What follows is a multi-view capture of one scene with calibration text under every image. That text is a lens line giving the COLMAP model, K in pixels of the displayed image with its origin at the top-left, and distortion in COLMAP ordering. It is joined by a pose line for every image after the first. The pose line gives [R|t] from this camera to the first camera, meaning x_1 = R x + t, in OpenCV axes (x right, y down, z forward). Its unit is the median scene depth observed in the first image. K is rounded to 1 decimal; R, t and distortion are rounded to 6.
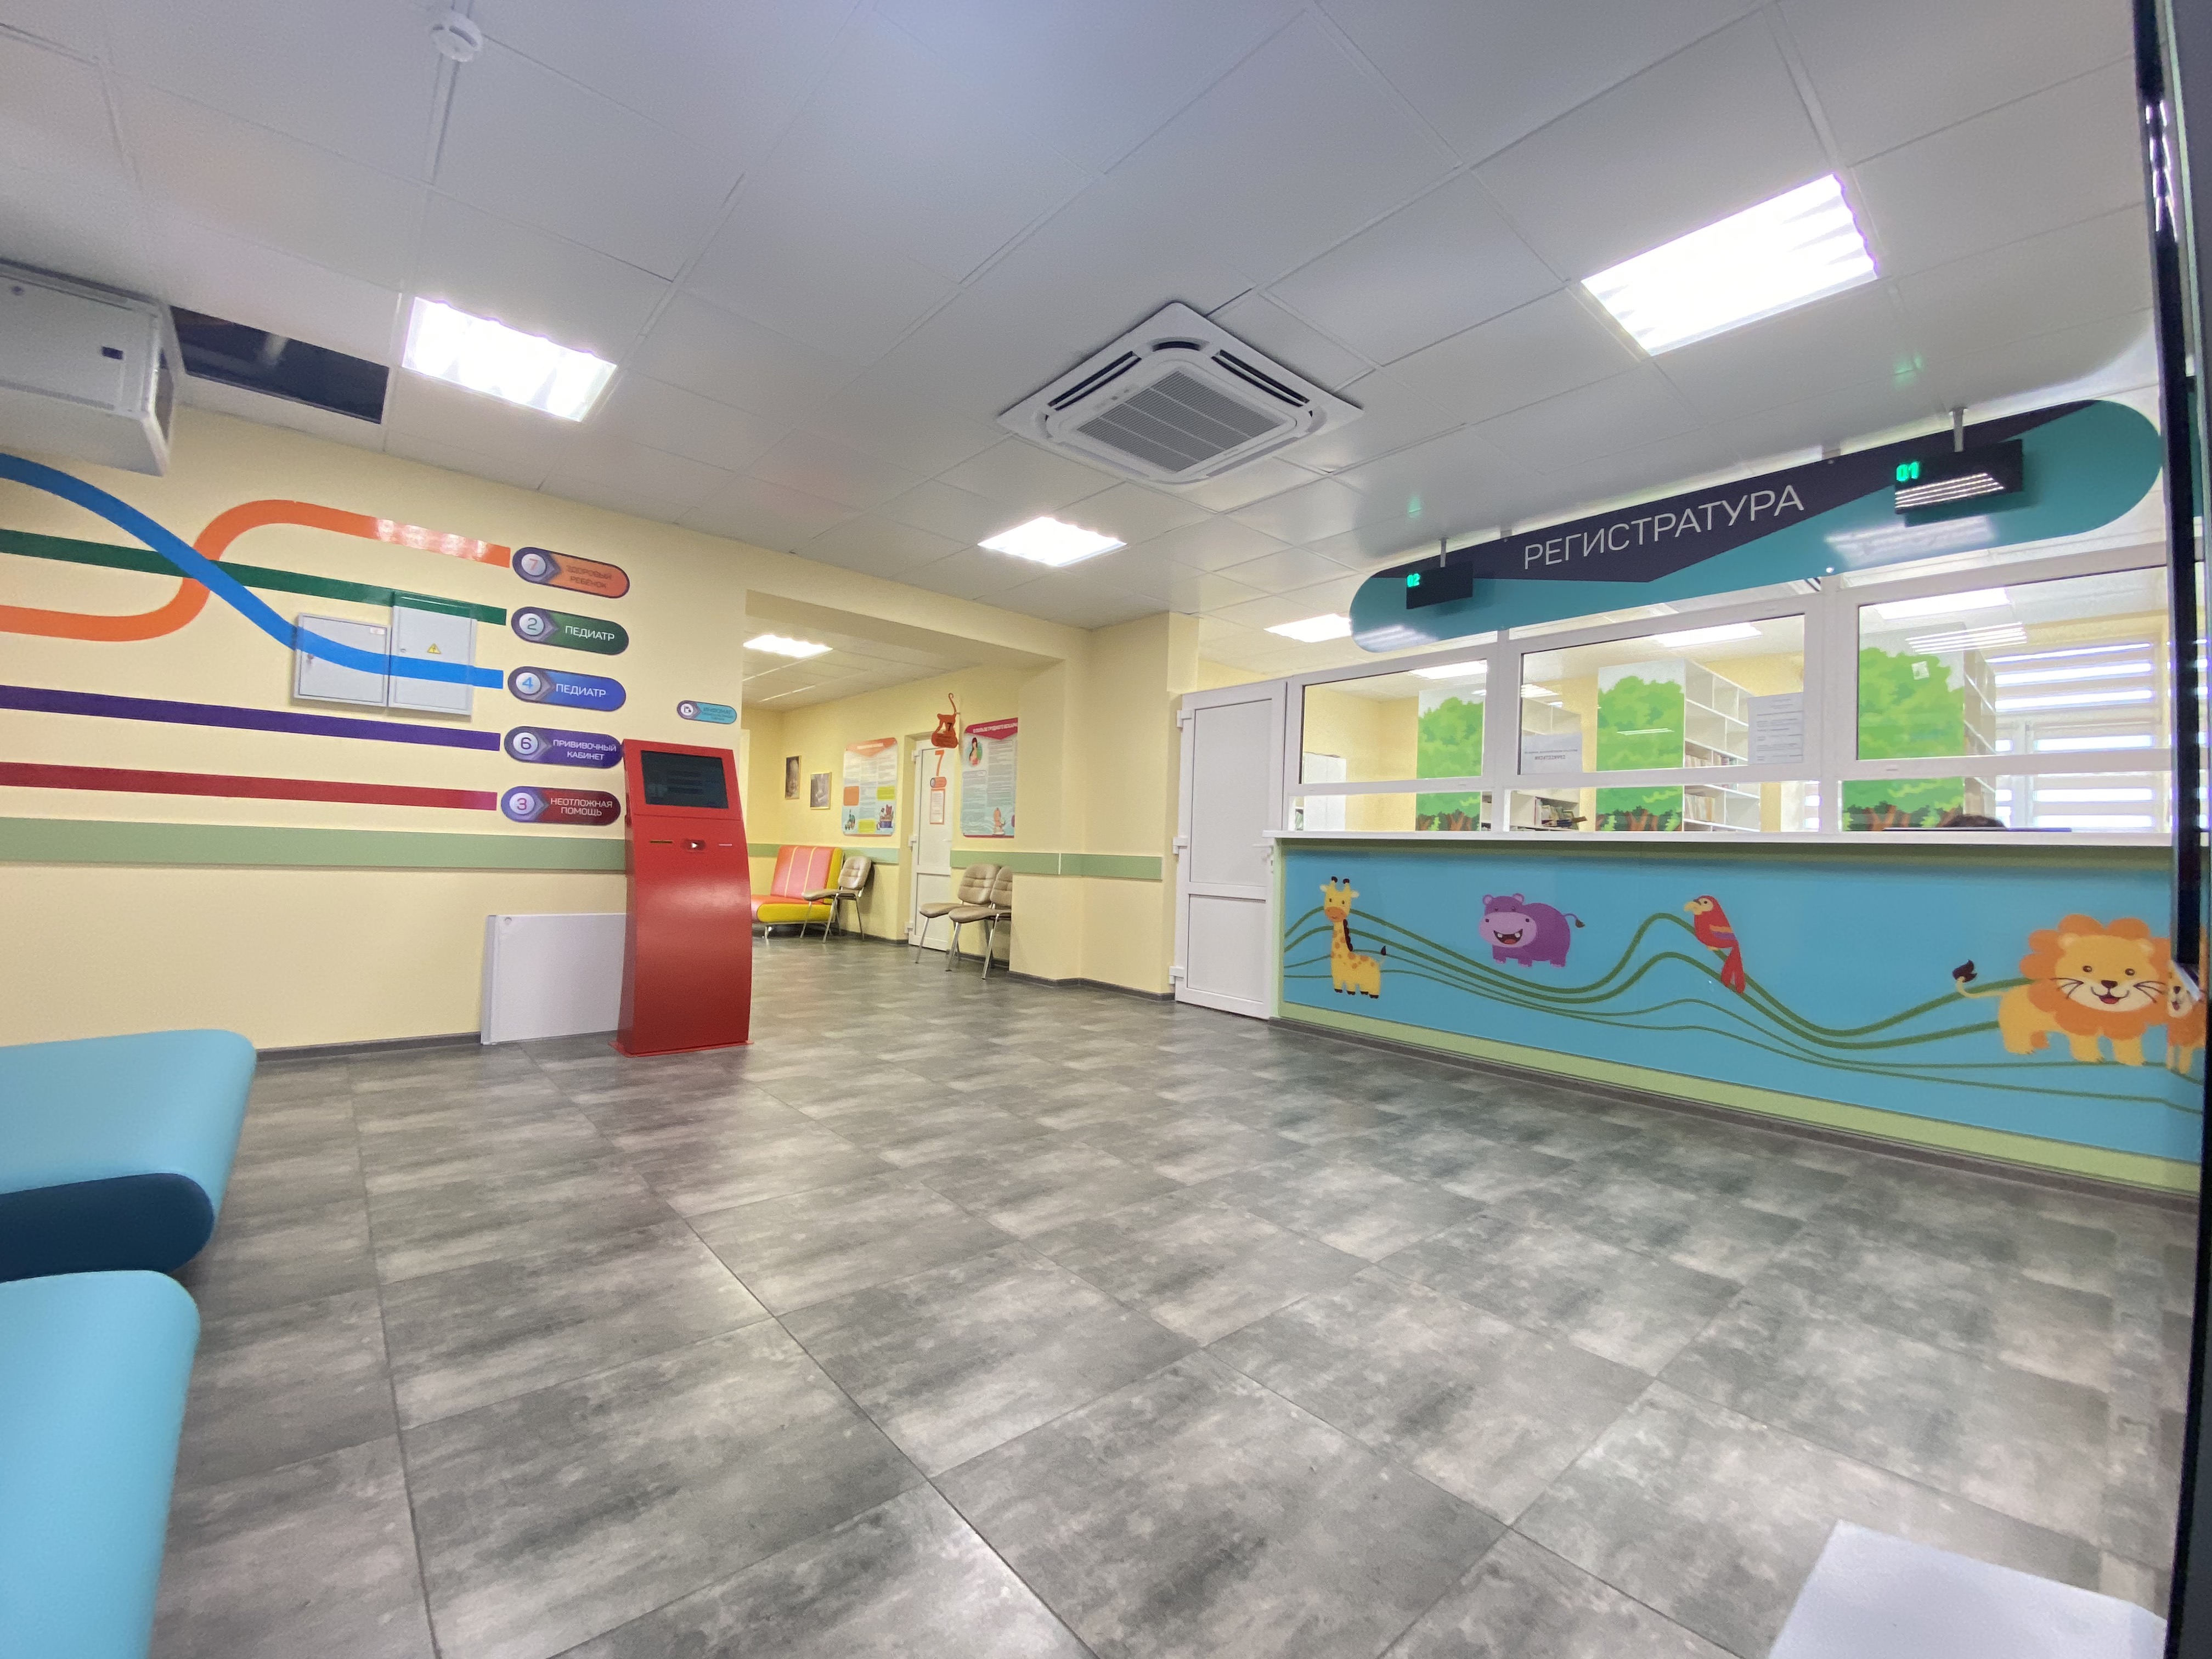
lens RADIAL K [[913.0, 0, 1112.8], [0, 913.0, 839.9], [0, 0, 1]] dist [-0.020738, -0.001540]
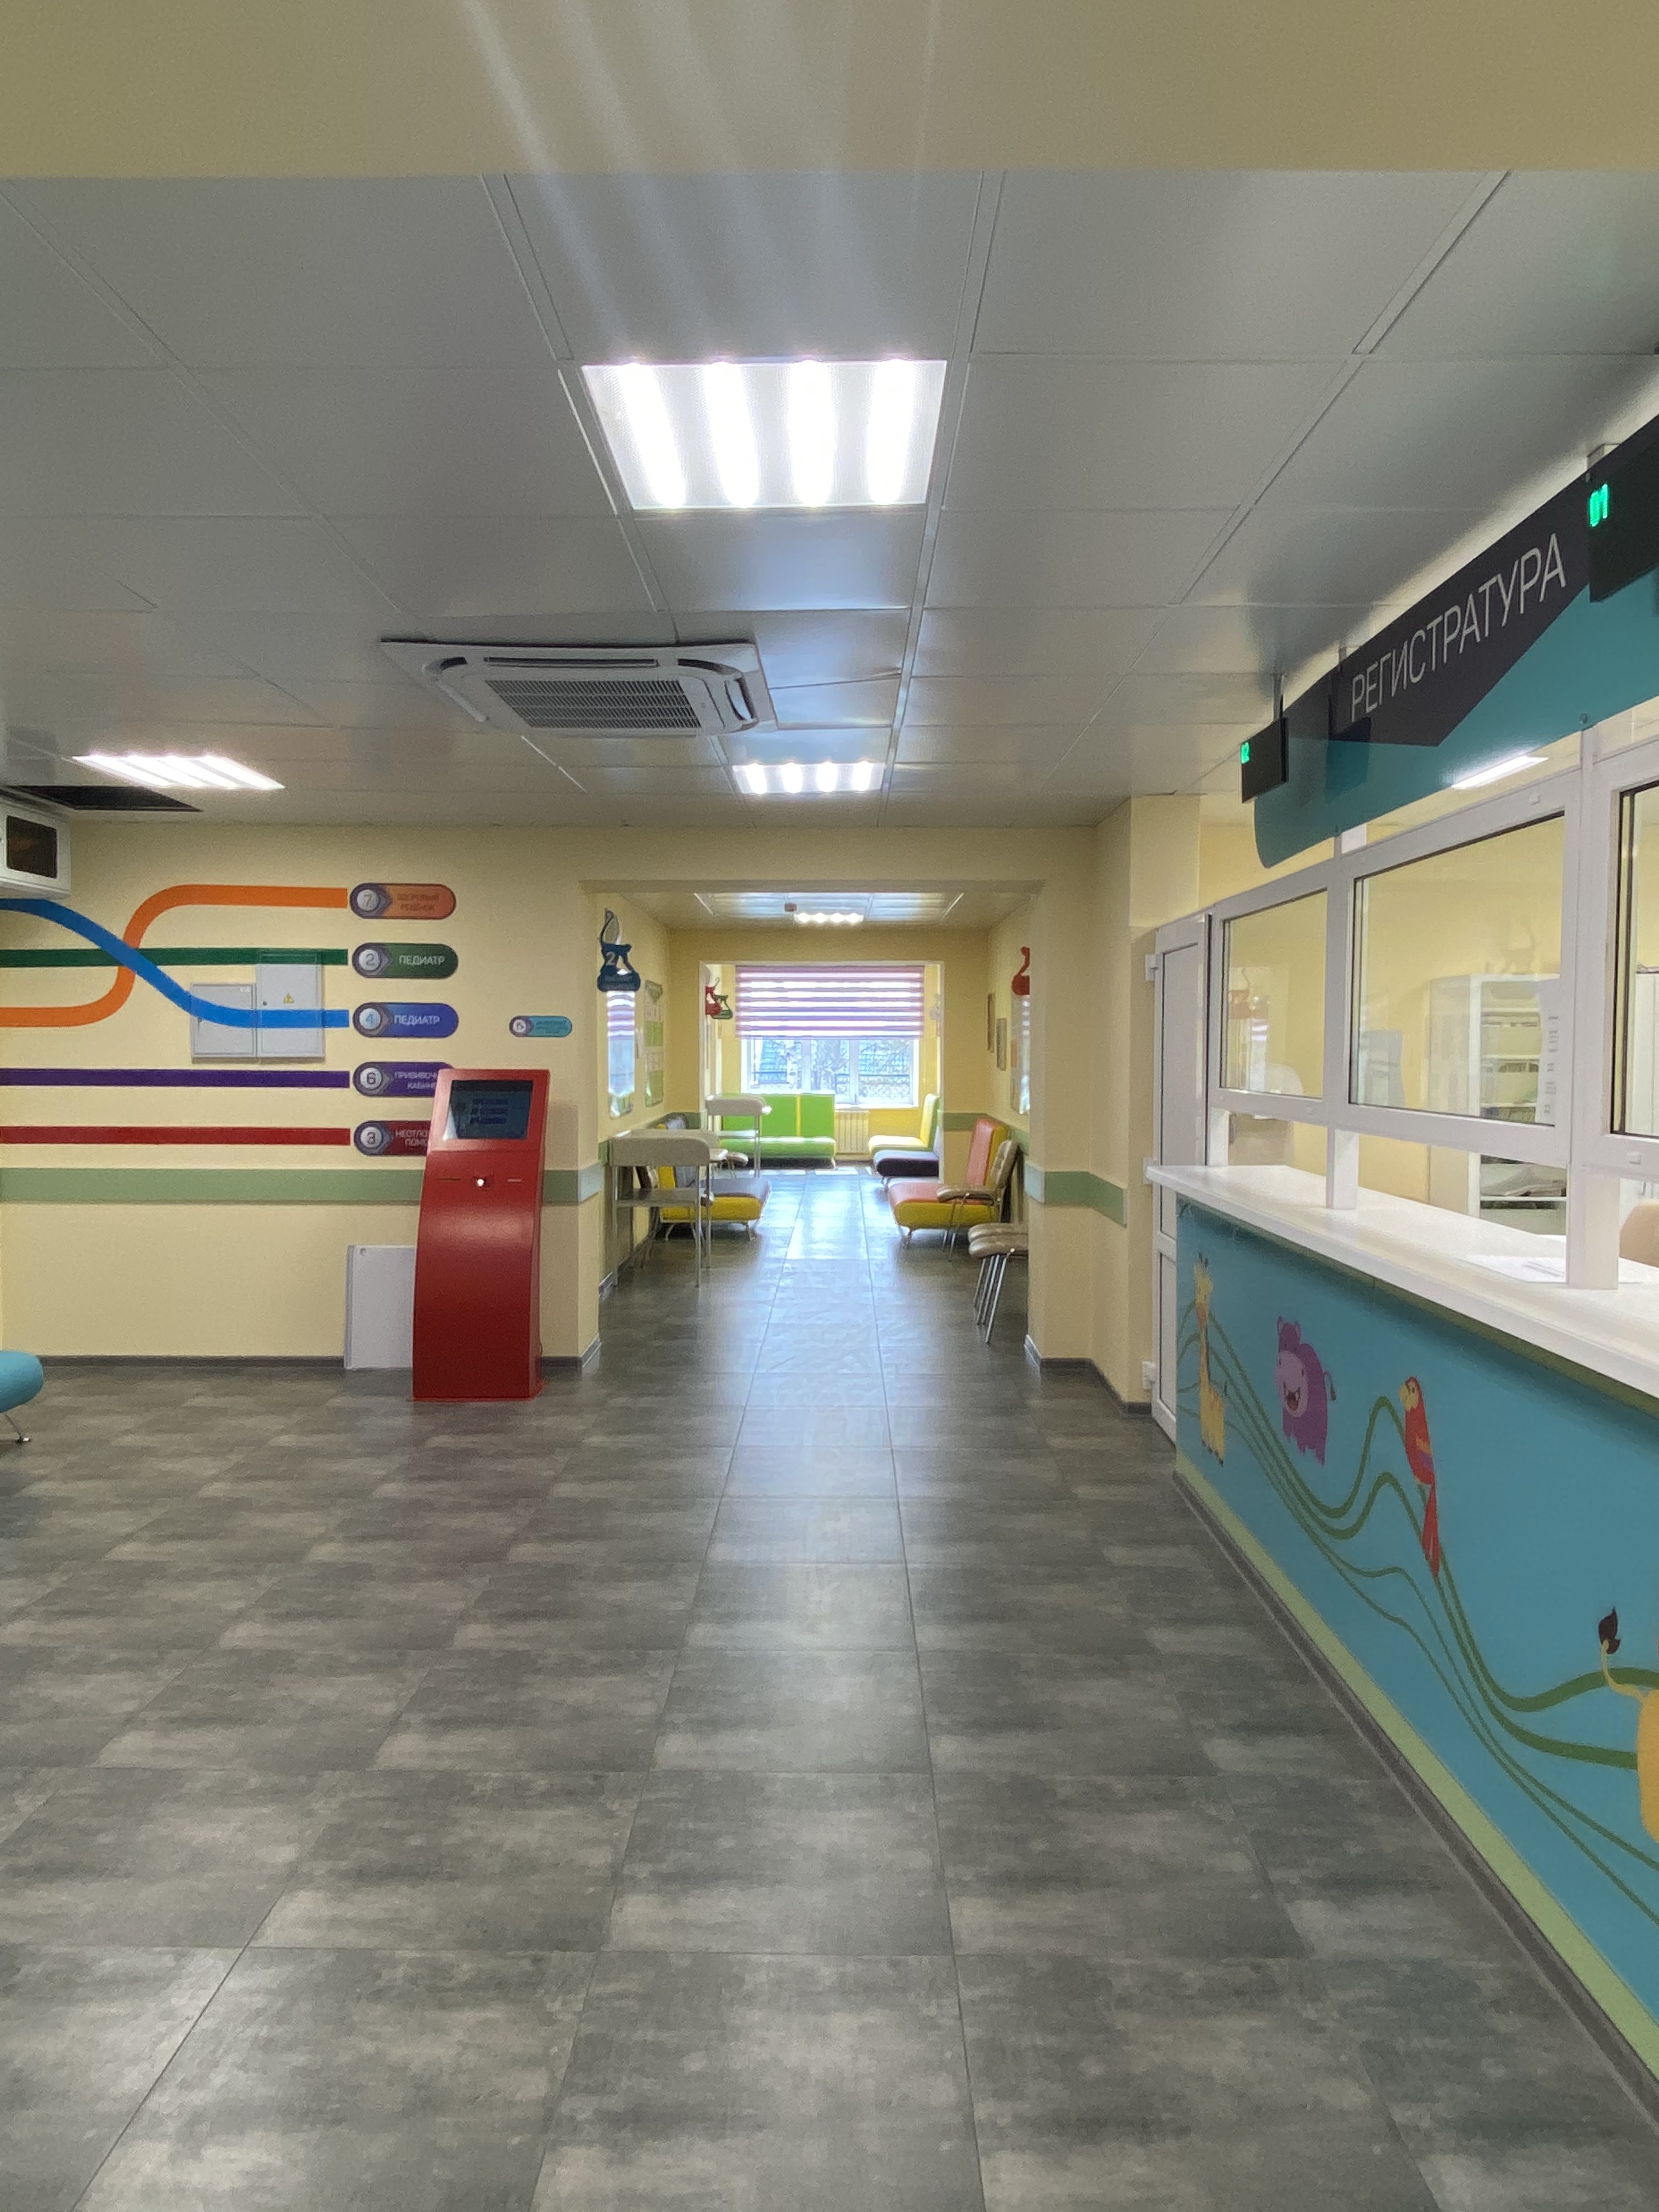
lens RADIAL K [[1427.9, 0, 835.4], [0, 1427.9, 1120.2], [0, 0, 1]] dist [0.019571, -0.006040]
pose [[0.747481, 0.002380, -0.664279, 0.829976], [0.037468, 0.998251, 0.045737, -0.116955], [0.663226, -0.059076, 0.746084, 0.147508]]
